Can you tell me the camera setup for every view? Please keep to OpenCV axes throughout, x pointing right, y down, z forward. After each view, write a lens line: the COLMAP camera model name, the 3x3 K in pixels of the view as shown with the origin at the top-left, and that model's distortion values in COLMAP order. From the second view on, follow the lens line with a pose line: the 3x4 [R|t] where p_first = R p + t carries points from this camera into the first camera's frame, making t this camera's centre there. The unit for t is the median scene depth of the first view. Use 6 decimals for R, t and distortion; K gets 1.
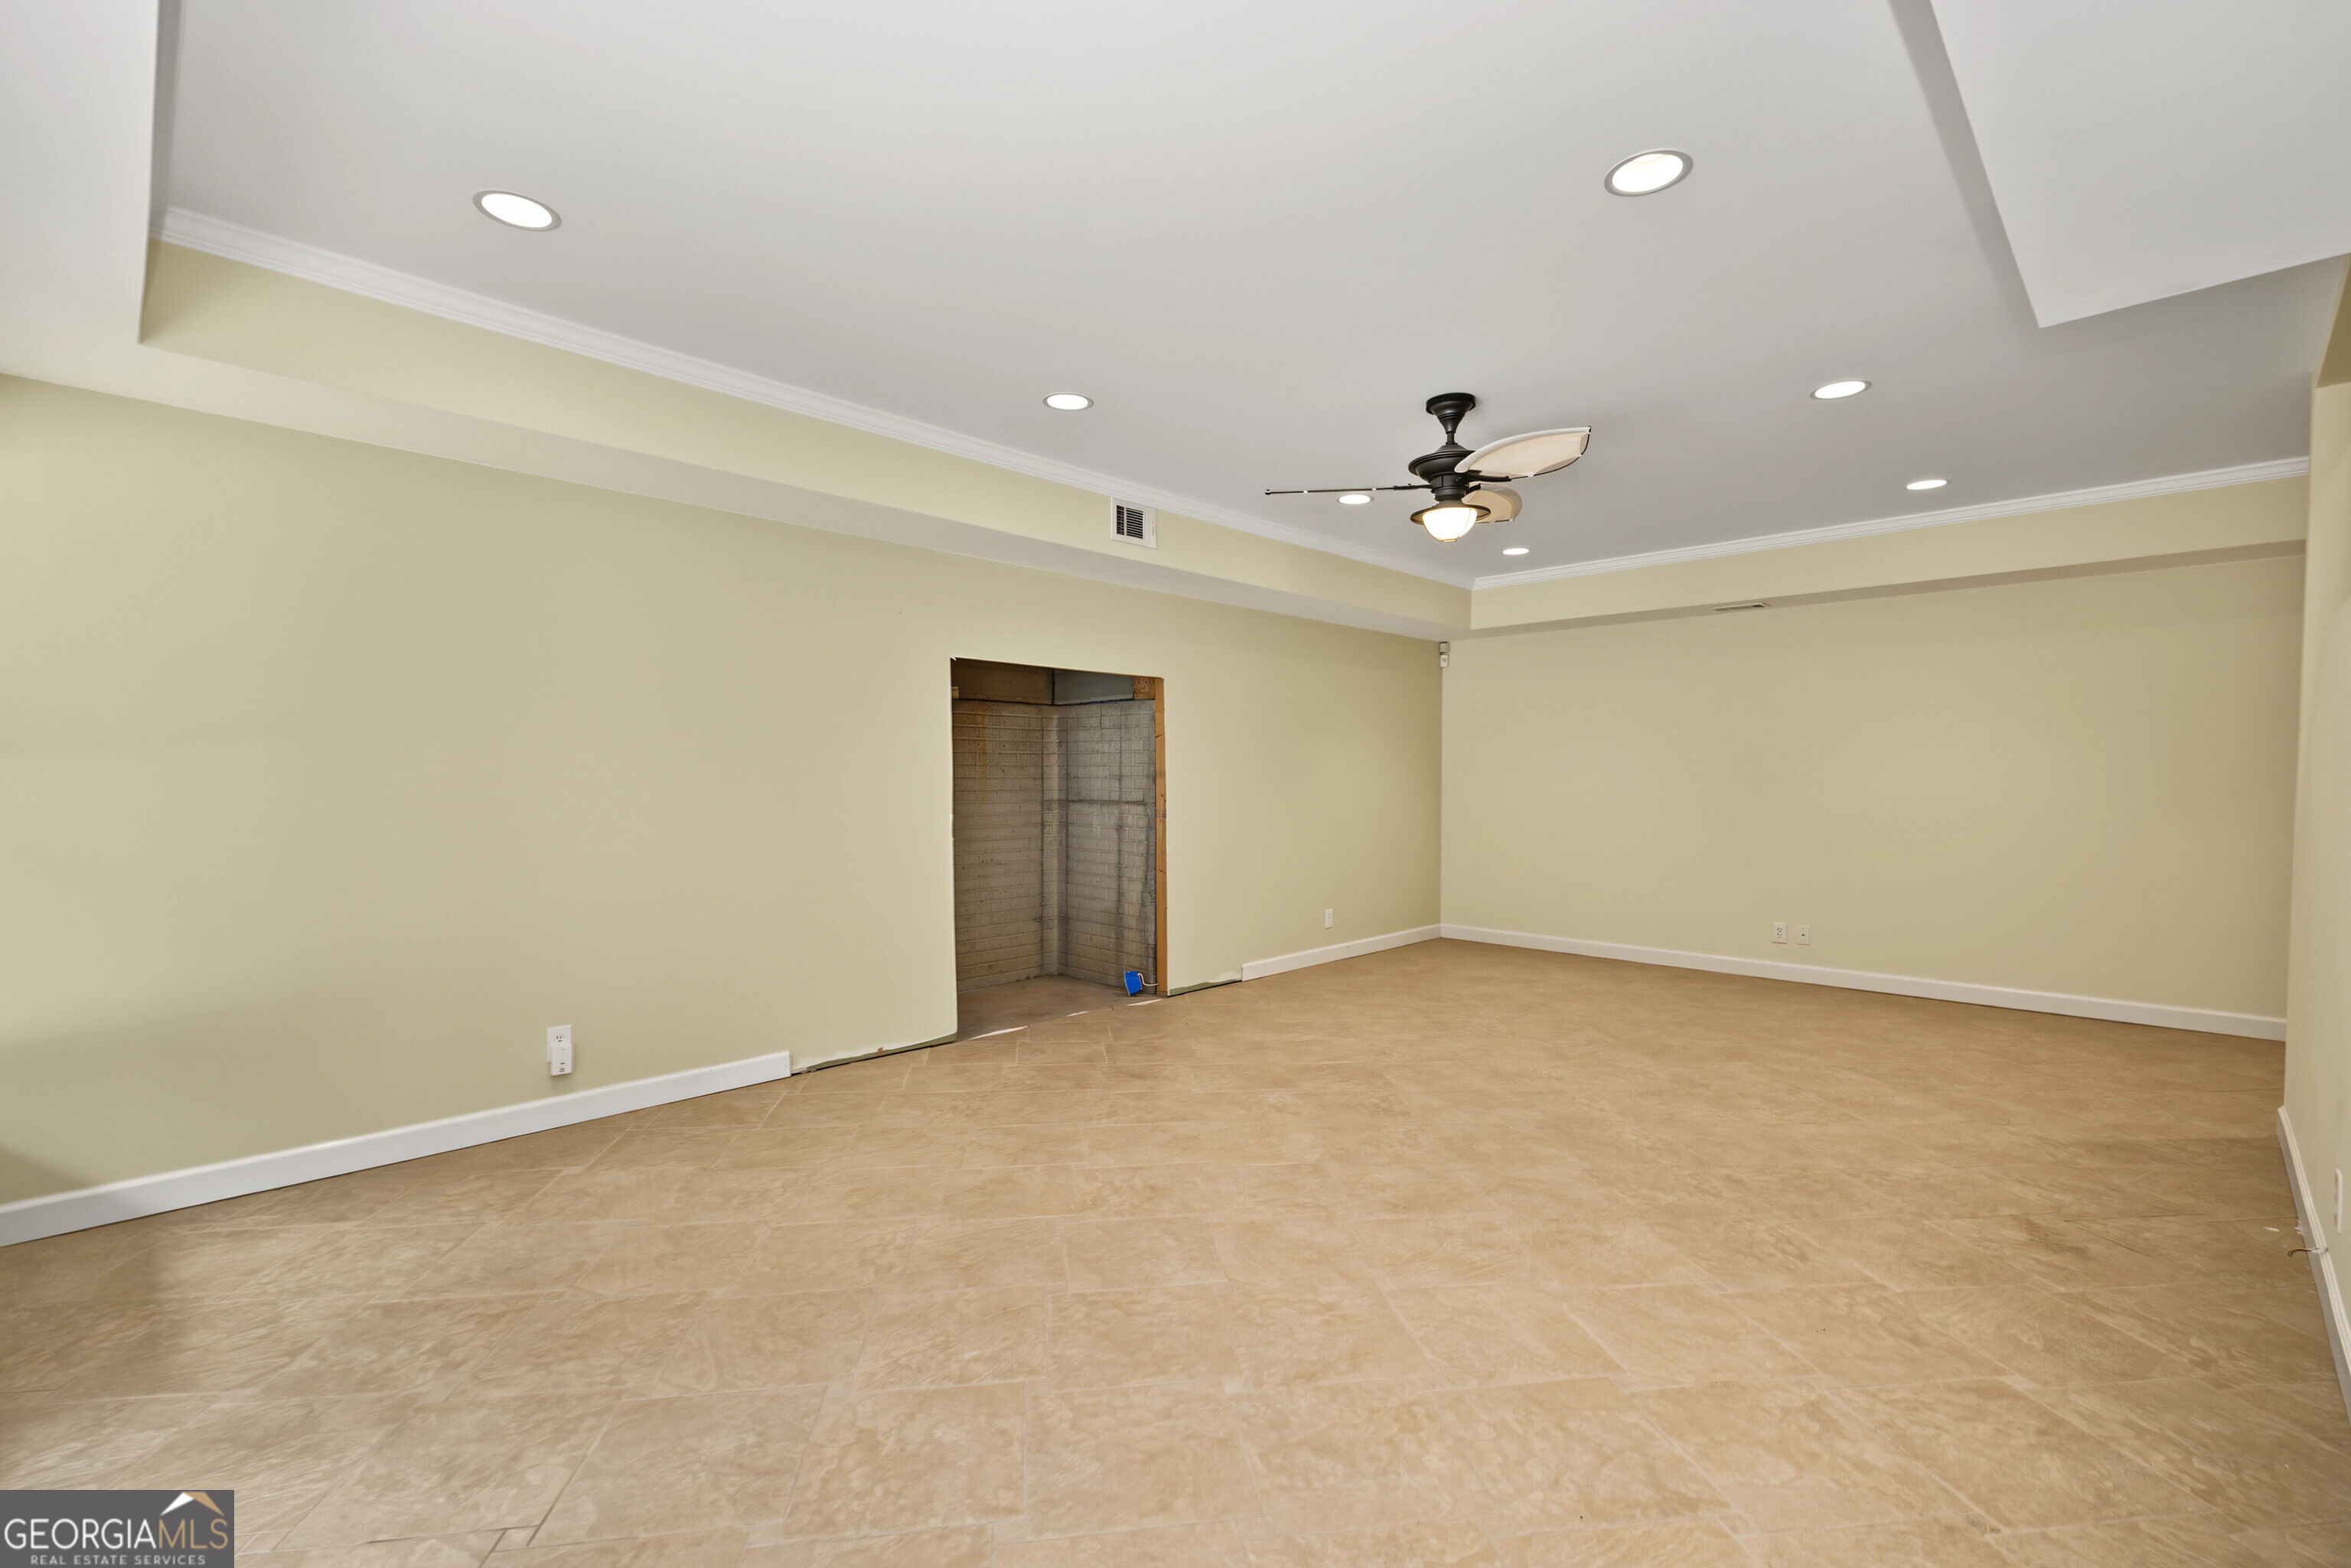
lens RADIAL K [[1018.9, 0, 1199.0], [0, 1018.9, 780.4], [0, 0, 1]] dist [0.002807, -0.000282]
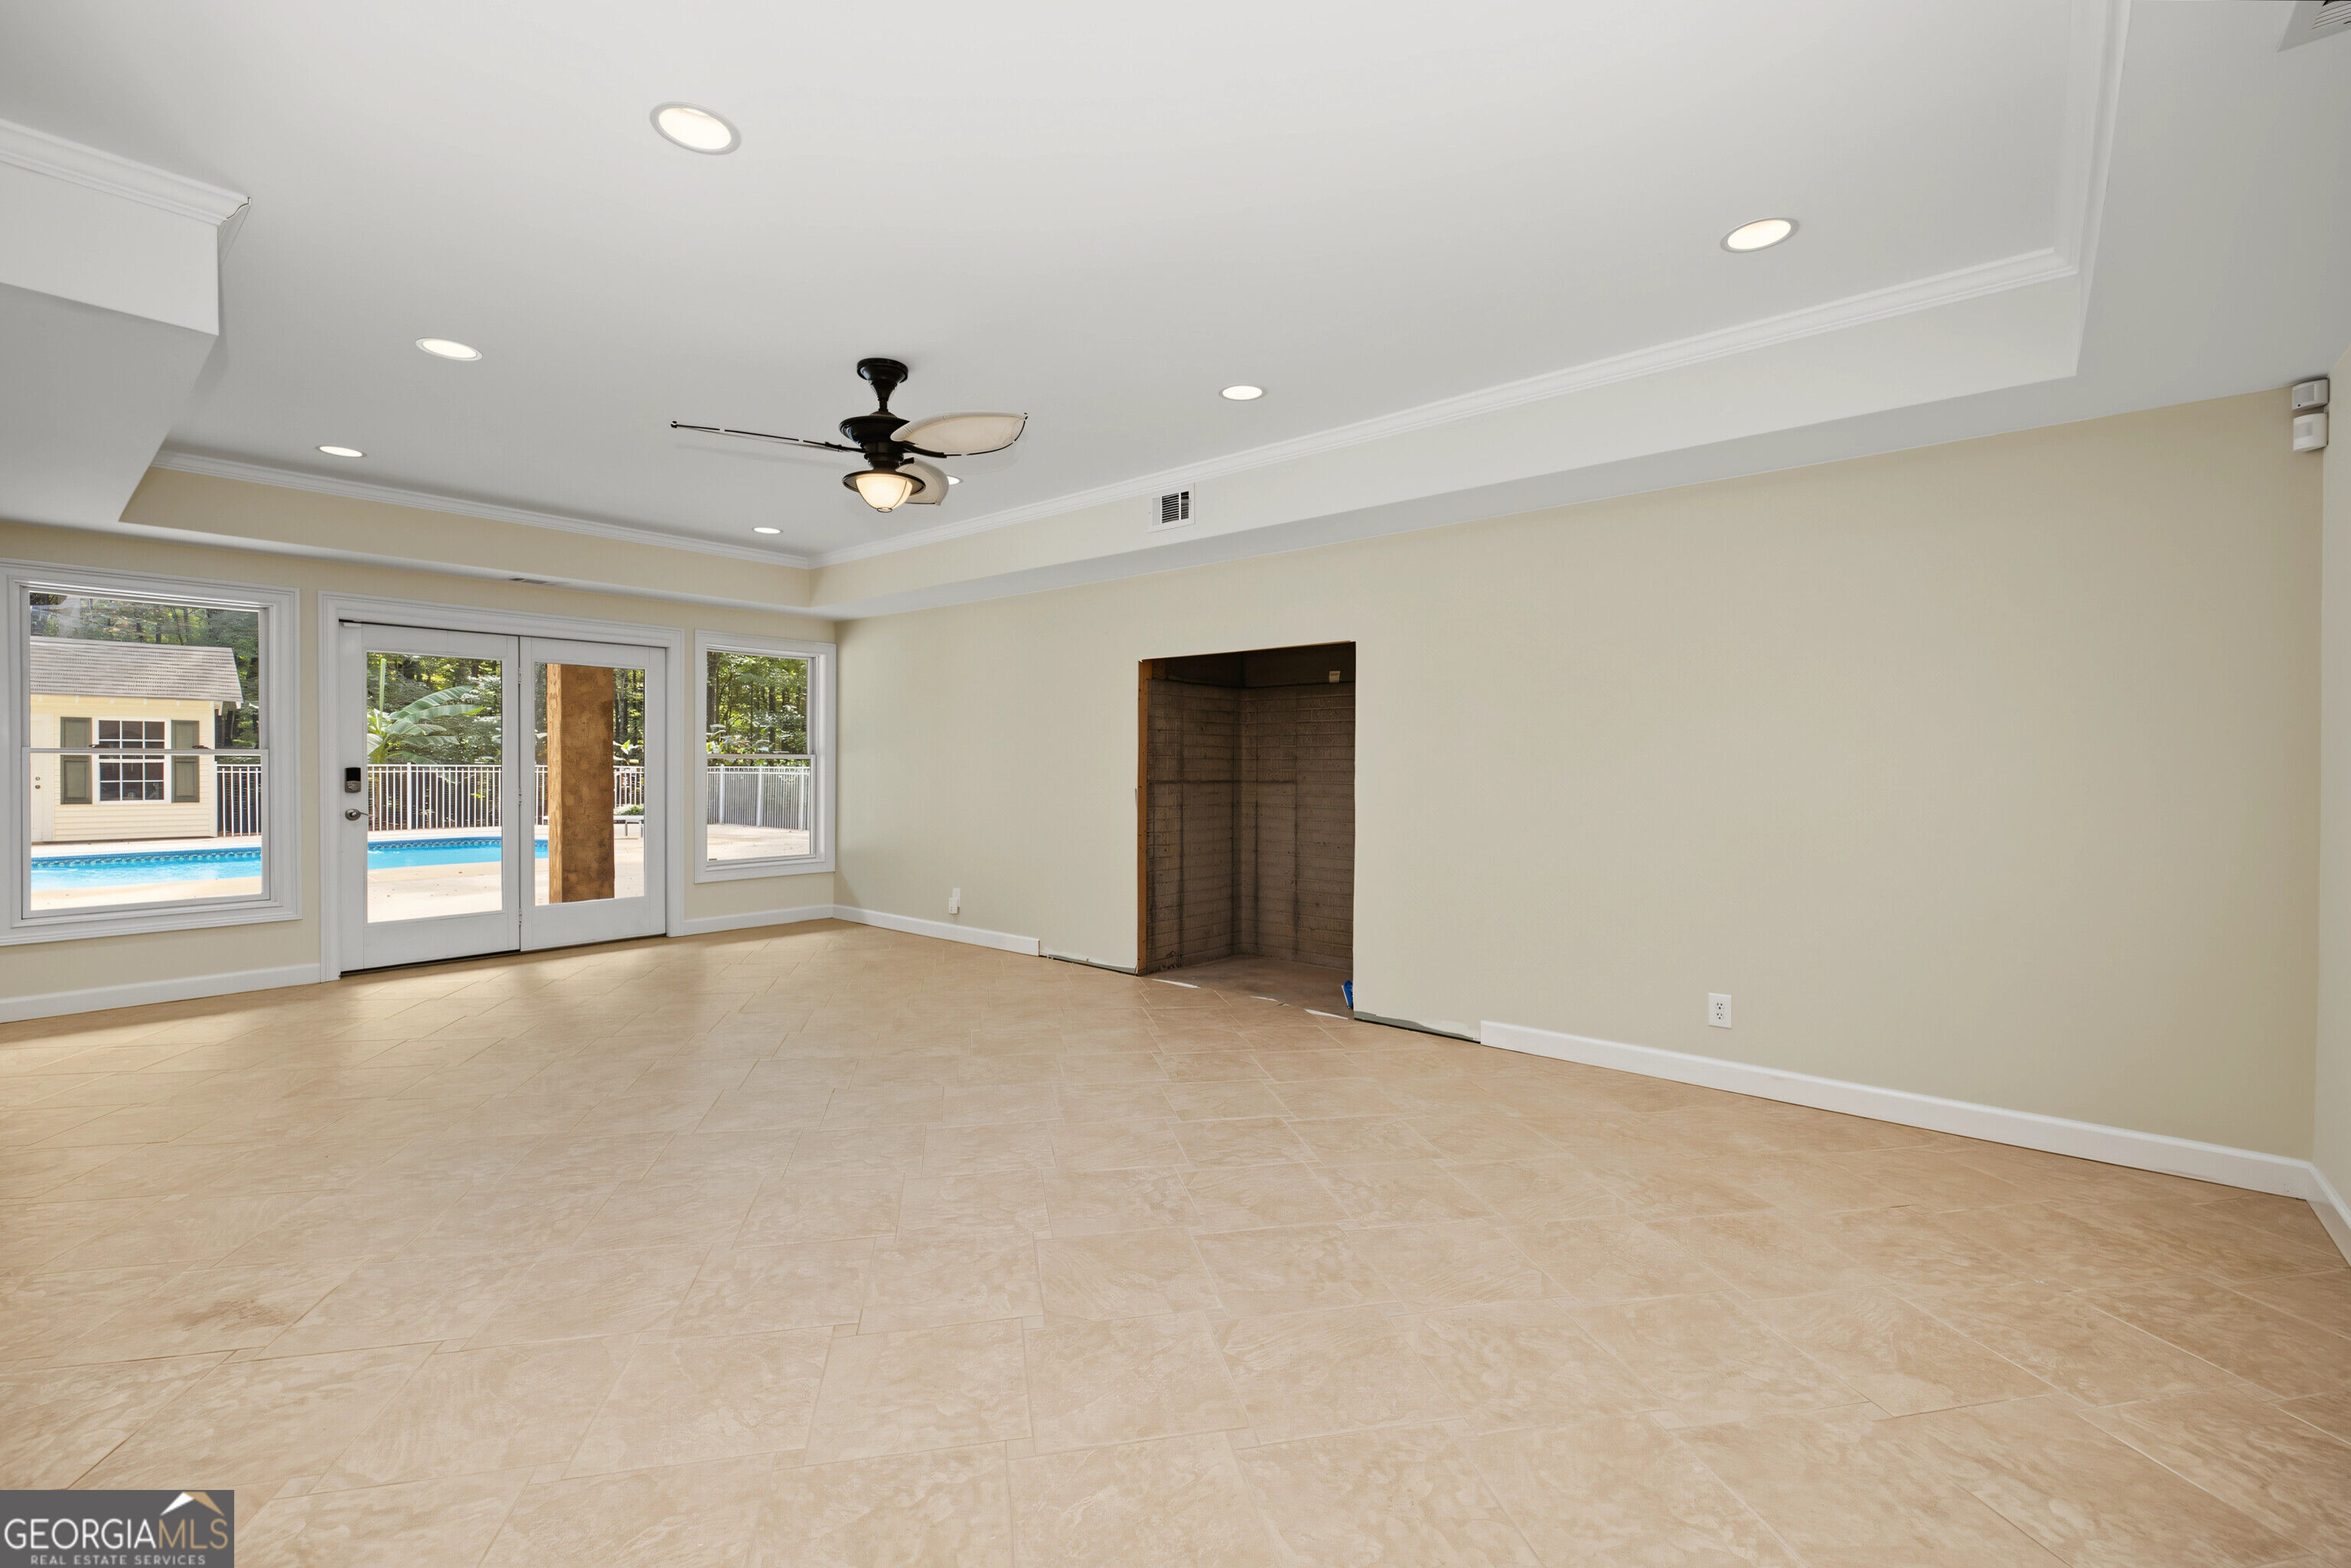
lens RADIAL K [[1018.9, 0, 1196.9], [0, 1018.9, 777.5], [0, 0, 1]] dist [0.002807, -0.000282]
pose [[0.065440, 0.015296, -0.997739, 1.142292], [-0.006223, 0.999869, 0.014920, -0.000119], [0.997837, 0.005232, 0.065526, 1.154611]]
